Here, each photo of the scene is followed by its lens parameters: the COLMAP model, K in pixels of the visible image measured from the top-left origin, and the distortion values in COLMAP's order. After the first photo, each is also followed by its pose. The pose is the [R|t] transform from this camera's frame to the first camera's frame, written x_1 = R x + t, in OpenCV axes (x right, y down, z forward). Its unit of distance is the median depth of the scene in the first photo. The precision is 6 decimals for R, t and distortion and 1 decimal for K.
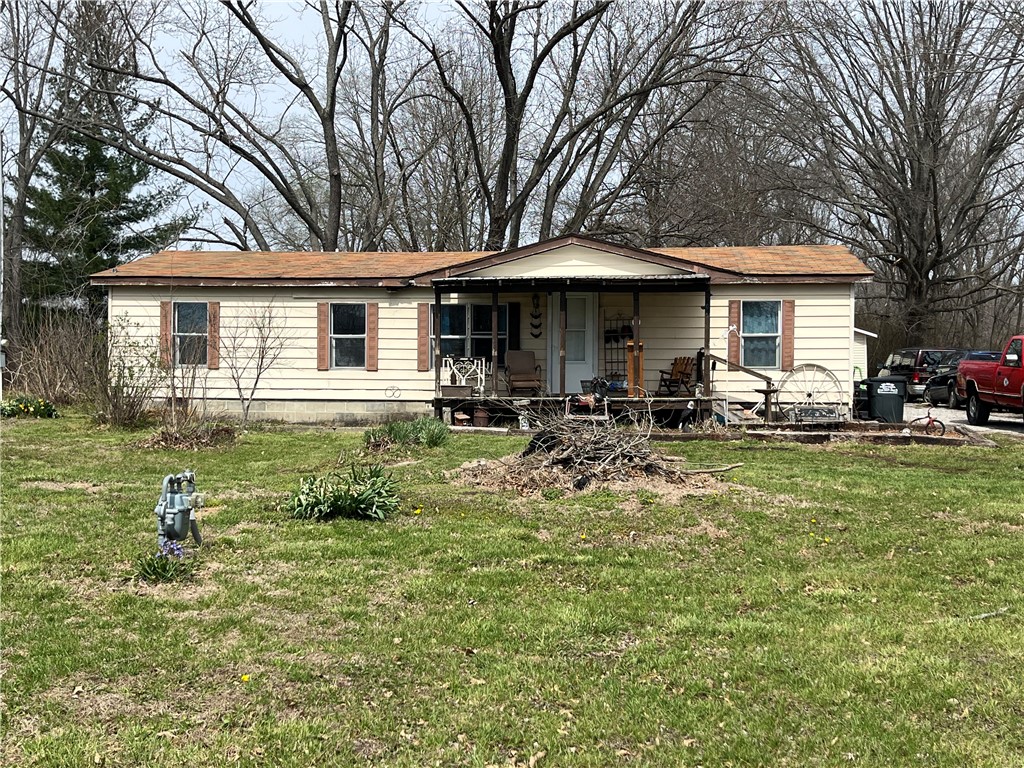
lens RADIAL K [[1200.5, 0, 512.2], [0, 1200.5, 387.3], [0, 0, 1]] dist [0.084290, 0.000000]
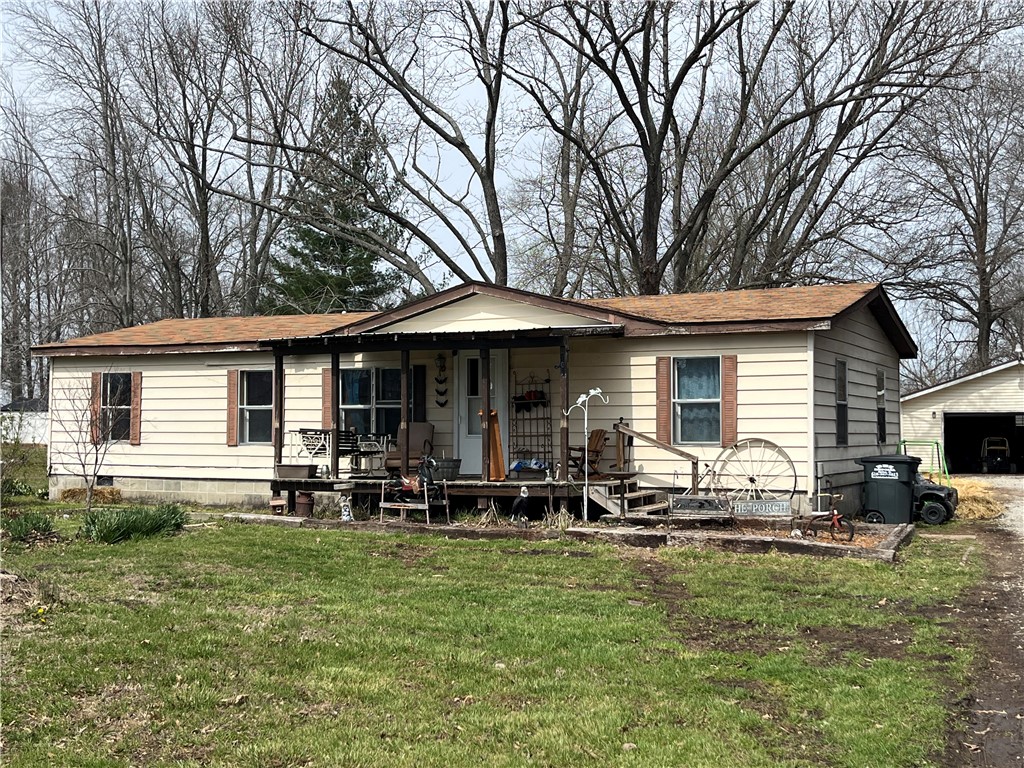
lens RADIAL K [[1230.9, 0, 513.9], [0, 1230.9, 383.2], [0, 0, 1]] dist [0.066278, 0.000000]
pose [[0.944076, -0.015438, -0.329367, 0.351933], [-0.005339, 0.998057, -0.062083, -0.005037], [0.329685, 0.060369, 0.942159, 0.215278]]
